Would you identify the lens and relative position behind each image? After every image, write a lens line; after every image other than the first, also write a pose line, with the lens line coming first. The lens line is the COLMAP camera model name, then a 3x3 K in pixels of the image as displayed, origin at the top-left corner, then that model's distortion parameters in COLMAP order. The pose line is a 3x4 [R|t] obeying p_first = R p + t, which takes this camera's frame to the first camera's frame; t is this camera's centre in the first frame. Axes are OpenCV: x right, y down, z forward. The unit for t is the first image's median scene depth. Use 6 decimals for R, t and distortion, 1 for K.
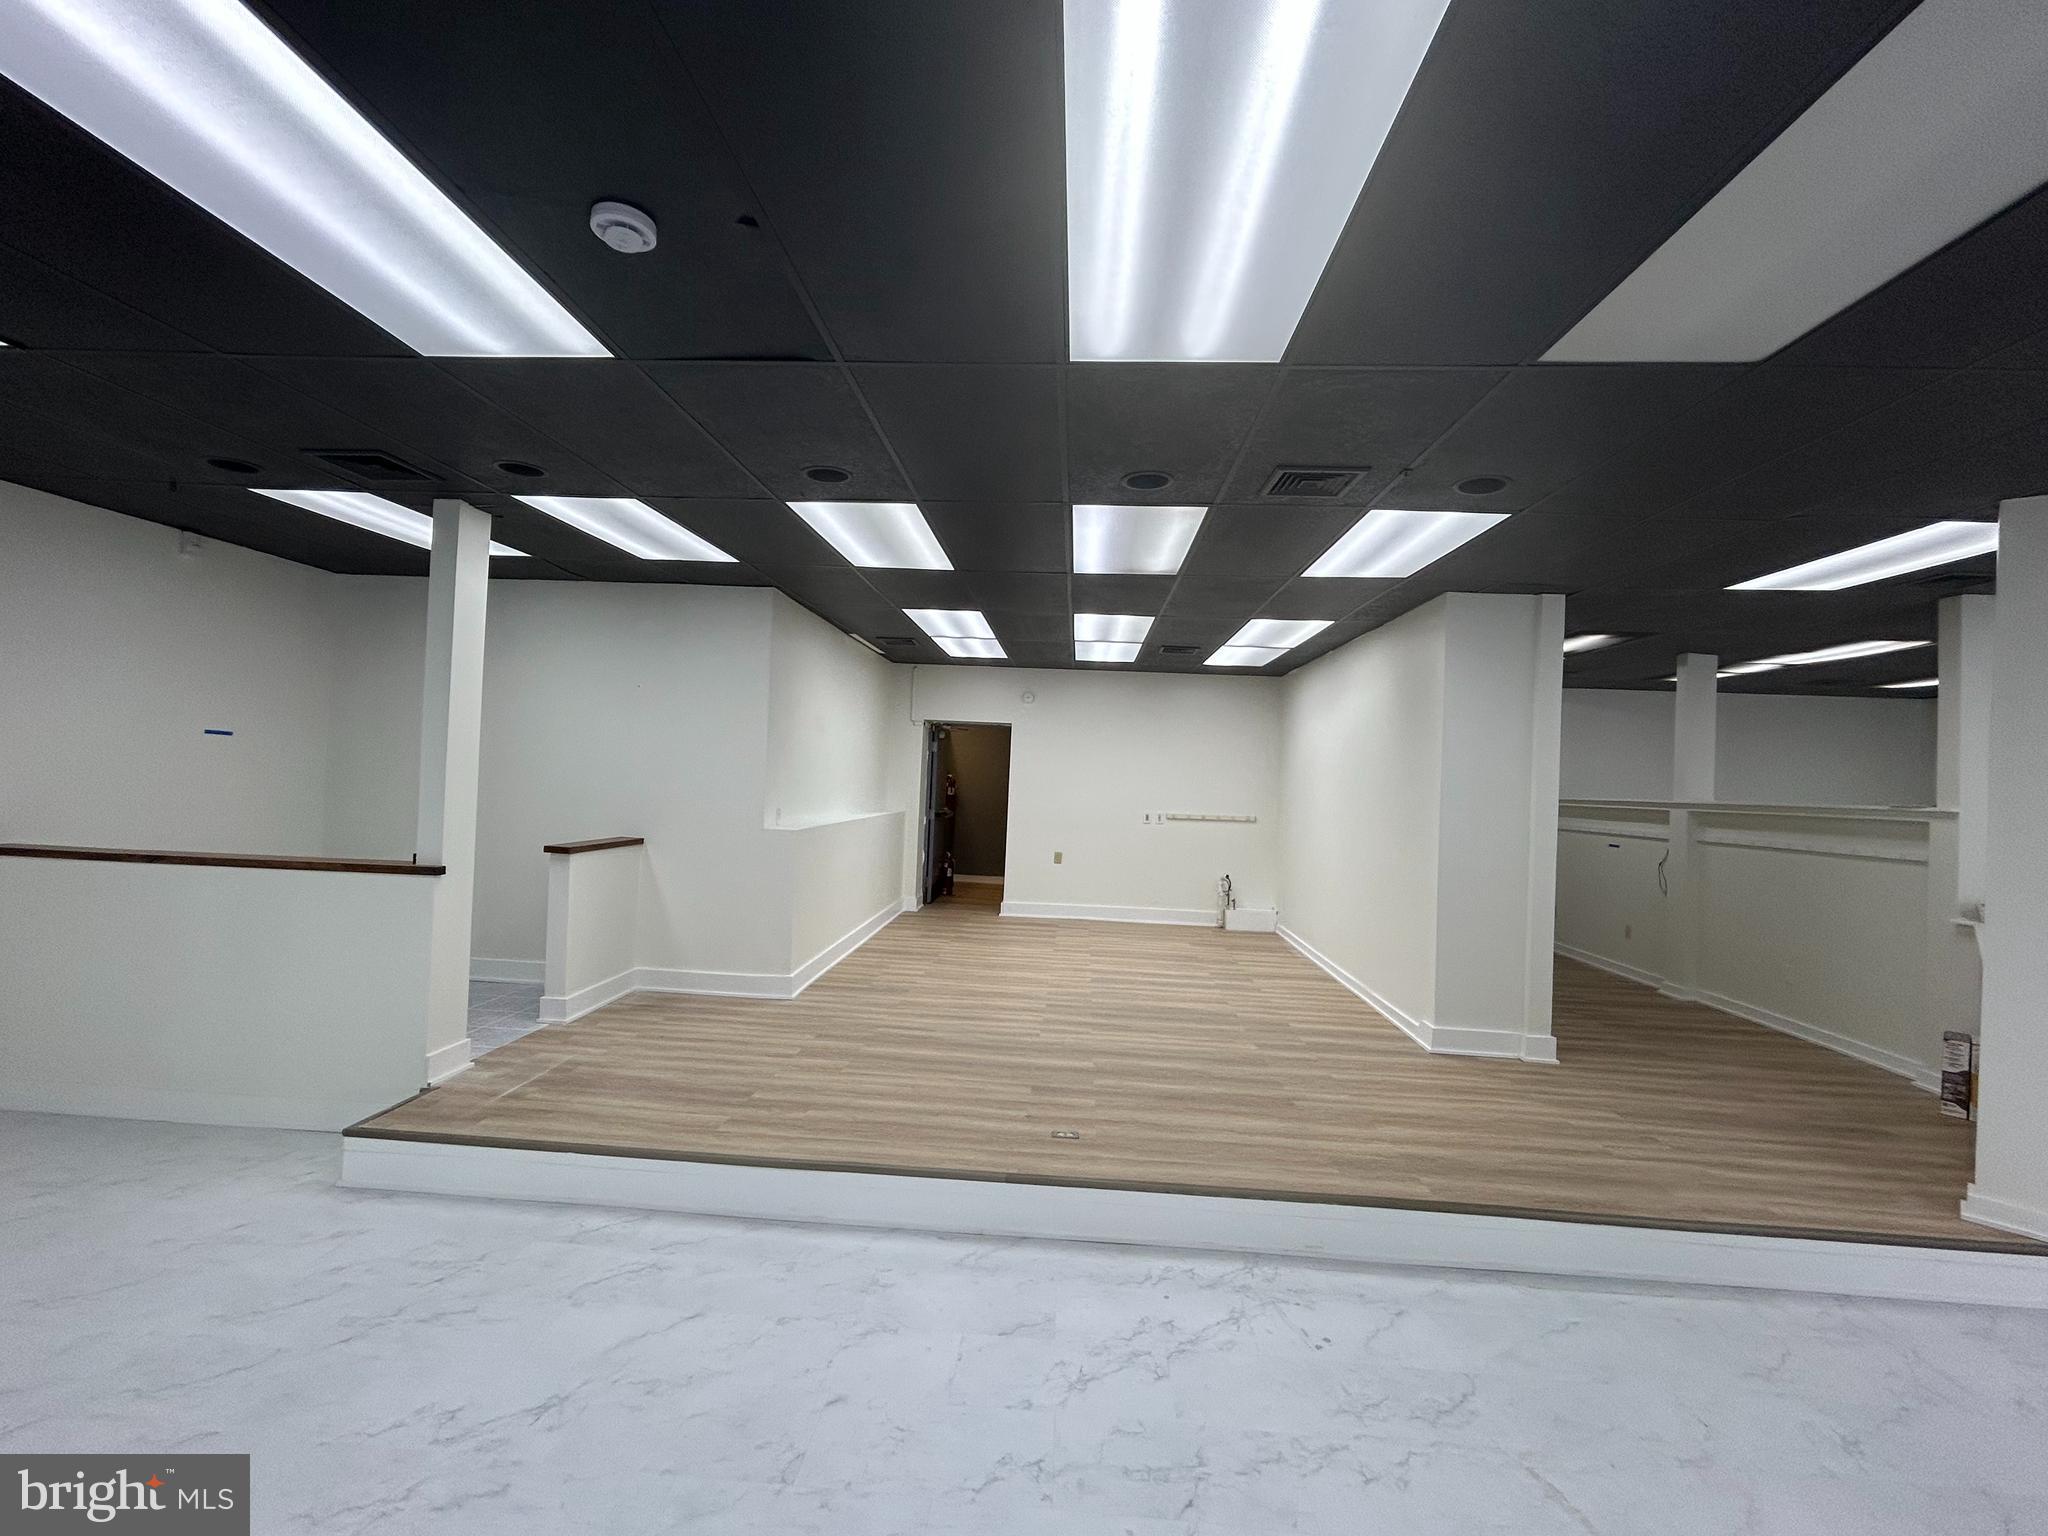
lens RADIAL K [[866.8, 0, 1024.0], [0, 866.8, 768.0], [0, 0, 1]] dist [-0.001204, 0.000431]
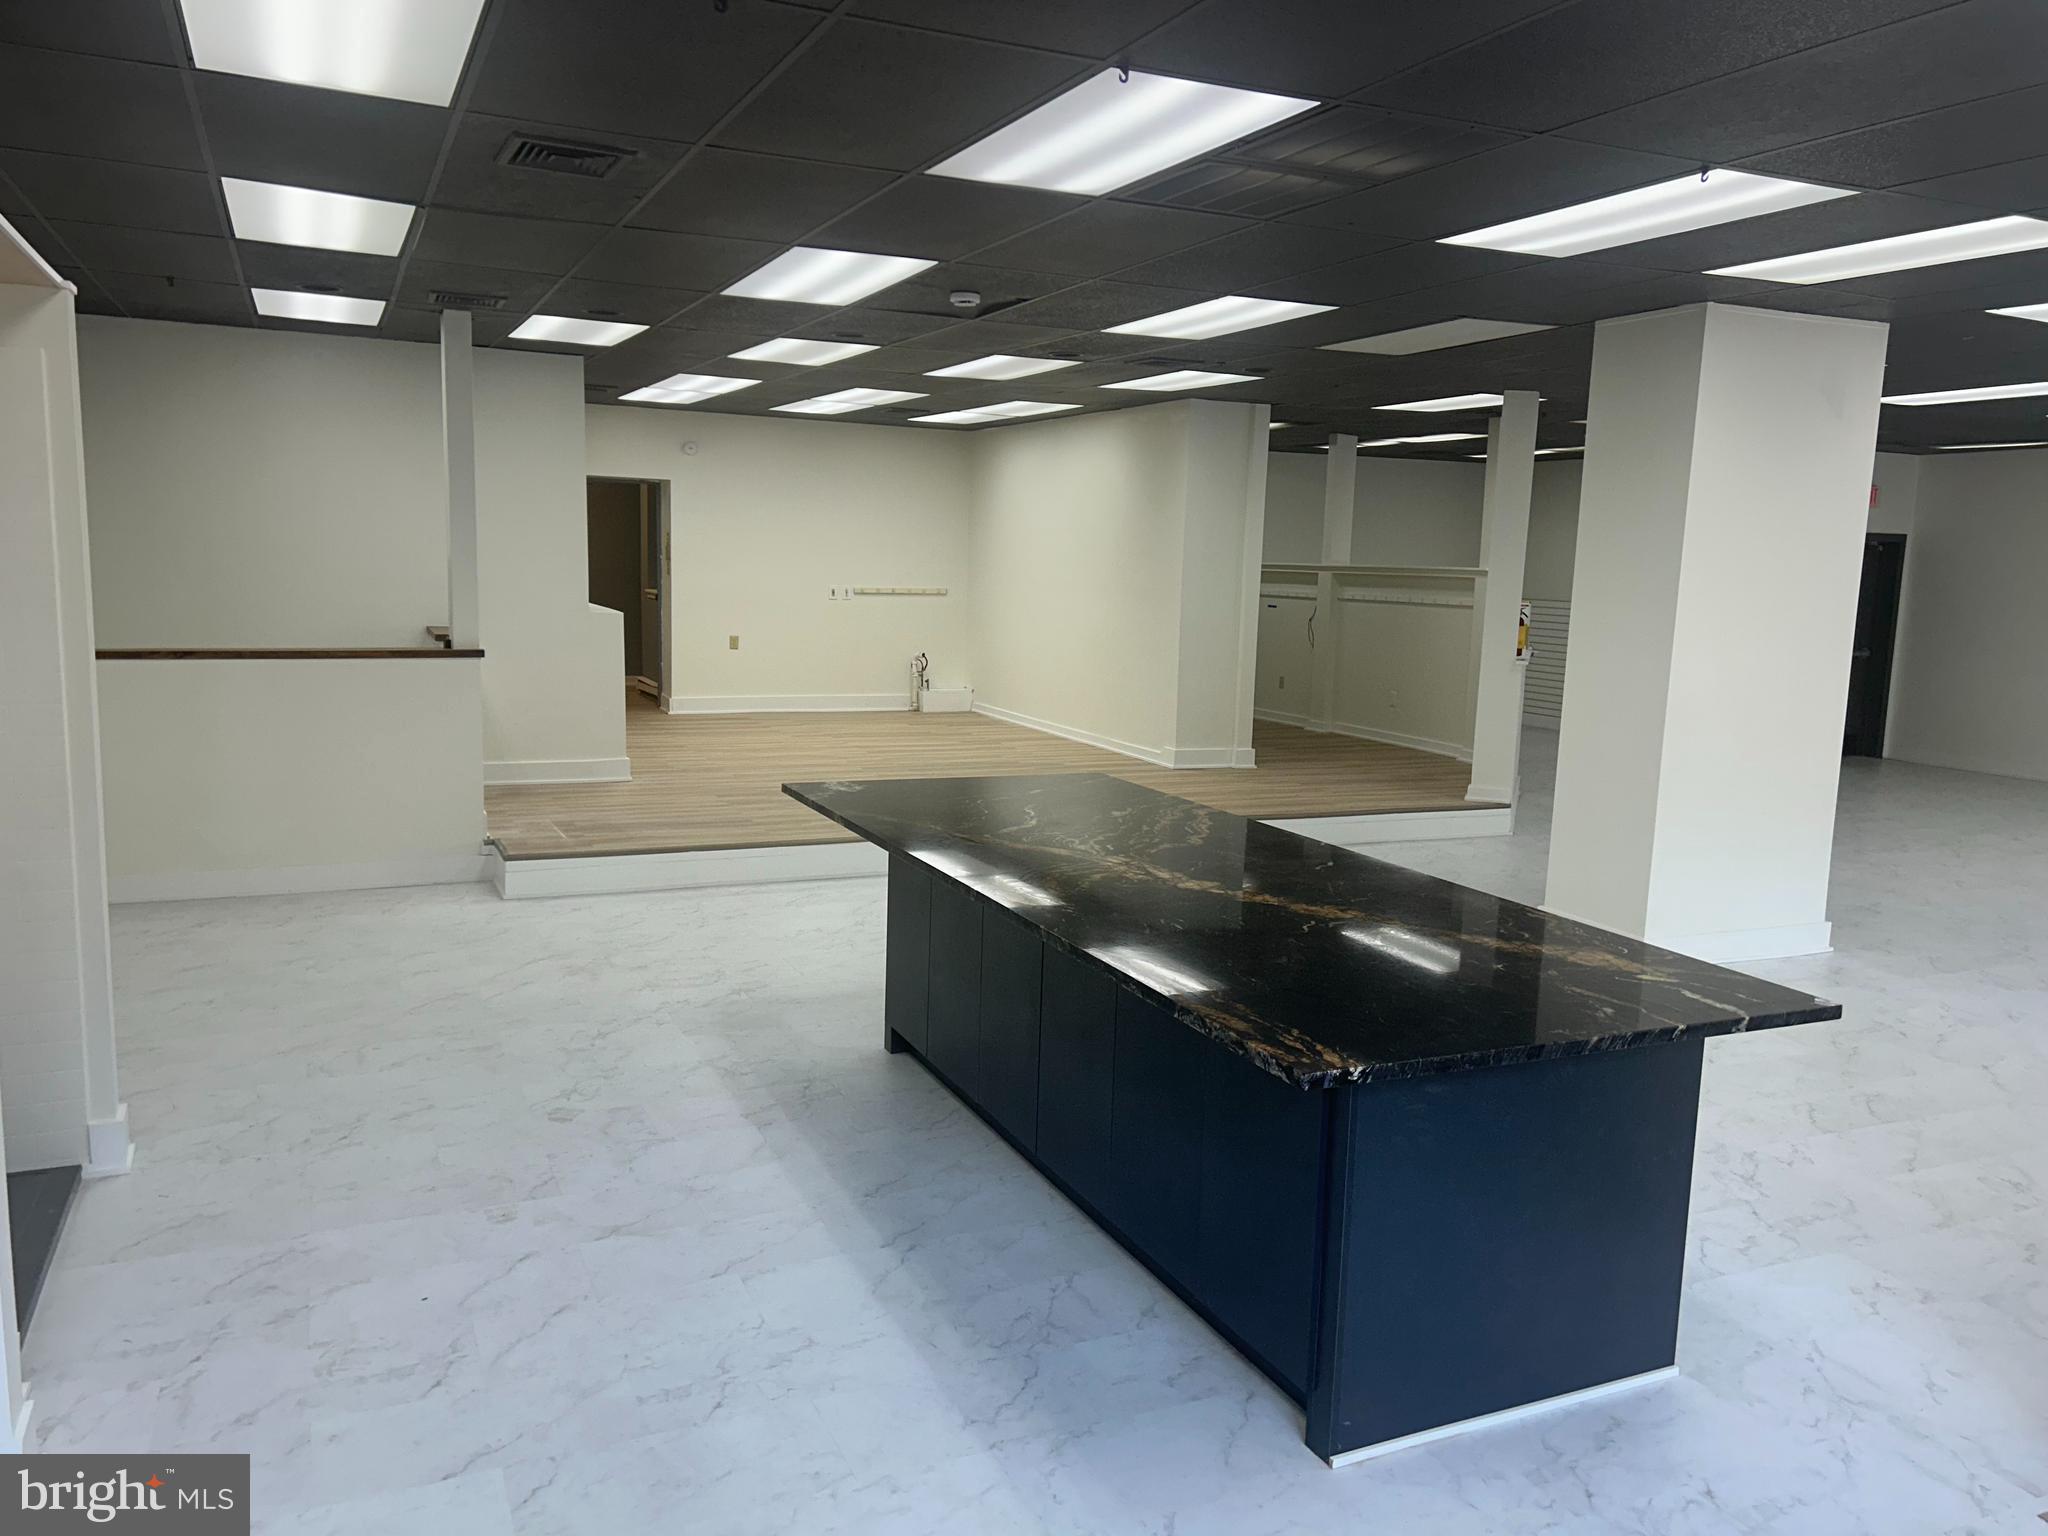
lens RADIAL K [[1535.7, 0, 1024.0], [0, 1535.7, 768.0], [0, 0, 1]] dist [0.157347, -0.000920]
pose [[0.882601, -0.080911, 0.463108, -0.785117], [0.000328, 0.985184, 0.171498, -0.066172], [-0.470123, -0.151213, 0.869551, -0.884391]]
